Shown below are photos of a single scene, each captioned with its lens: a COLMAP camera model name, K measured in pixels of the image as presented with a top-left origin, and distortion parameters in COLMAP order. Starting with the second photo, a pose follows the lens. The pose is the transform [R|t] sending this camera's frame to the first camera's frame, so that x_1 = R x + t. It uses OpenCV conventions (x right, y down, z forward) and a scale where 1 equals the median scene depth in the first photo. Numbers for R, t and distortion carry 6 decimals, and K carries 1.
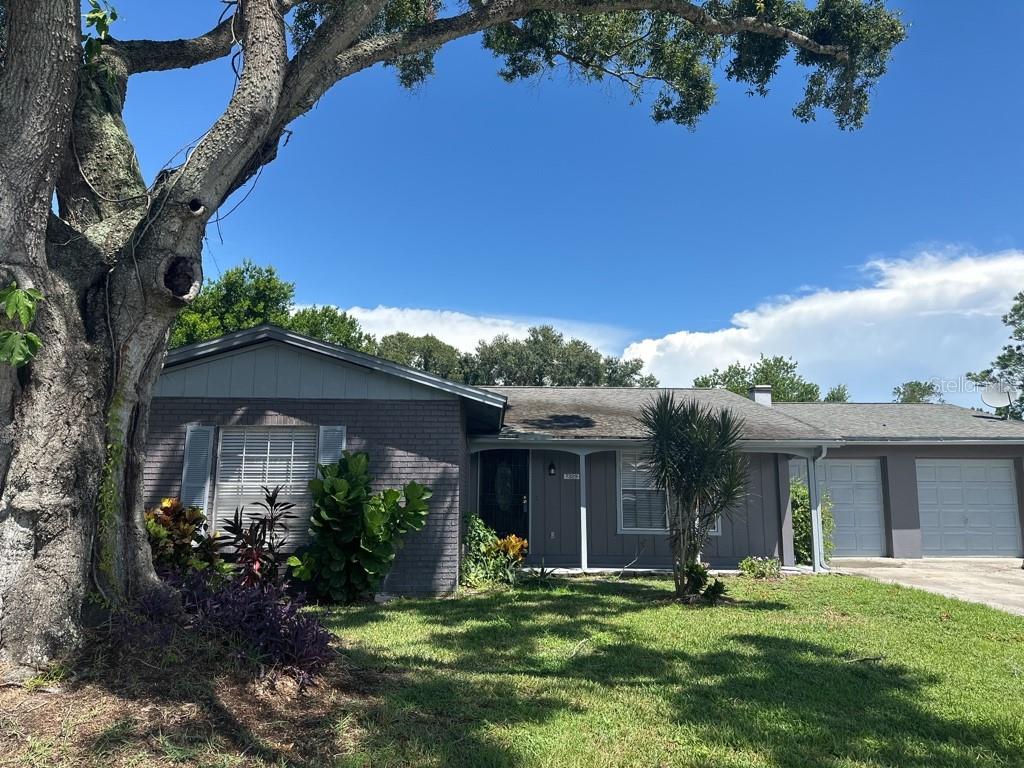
lens RADIAL K [[725.8, 0, 516.0], [0, 725.8, 376.0], [0, 0, 1]] dist [0.073684, -0.080373]
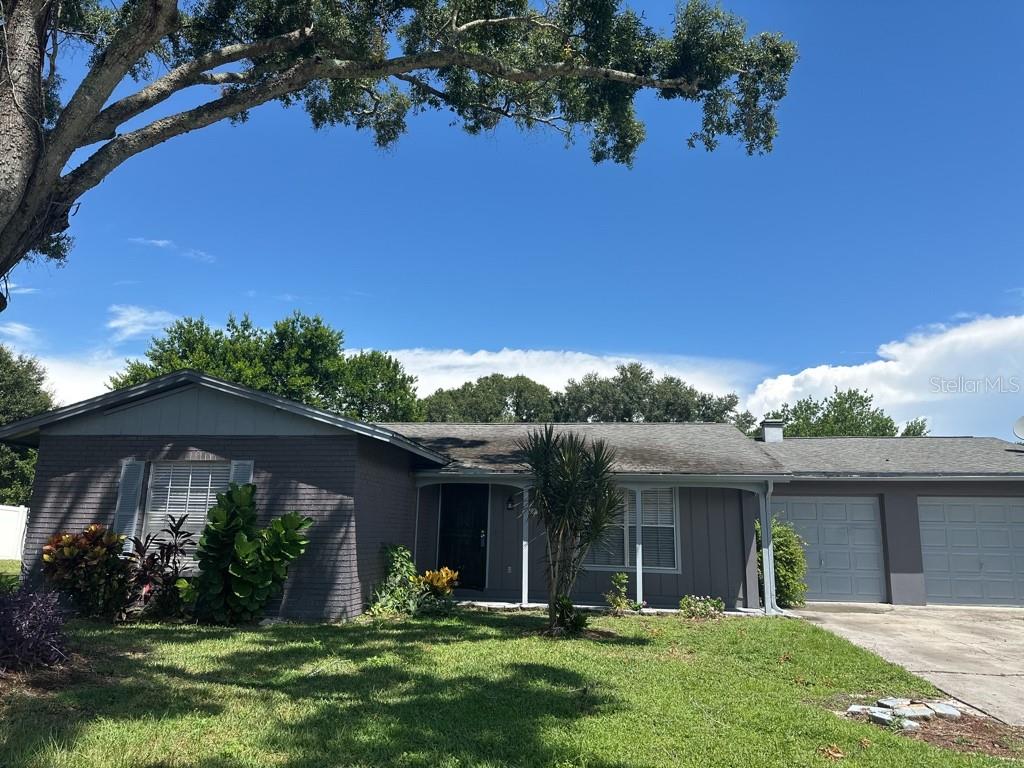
lens RADIAL K [[725.8, 0, 544.3], [0, 725.8, 374.7], [0, 0, 1]] dist [0.073684, -0.080373]
pose [[0.983950, -0.024035, -0.176816, 0.251831], [0.013965, 0.998220, -0.057976, 0.006893], [0.177895, 0.054577, 0.982535, -0.000900]]
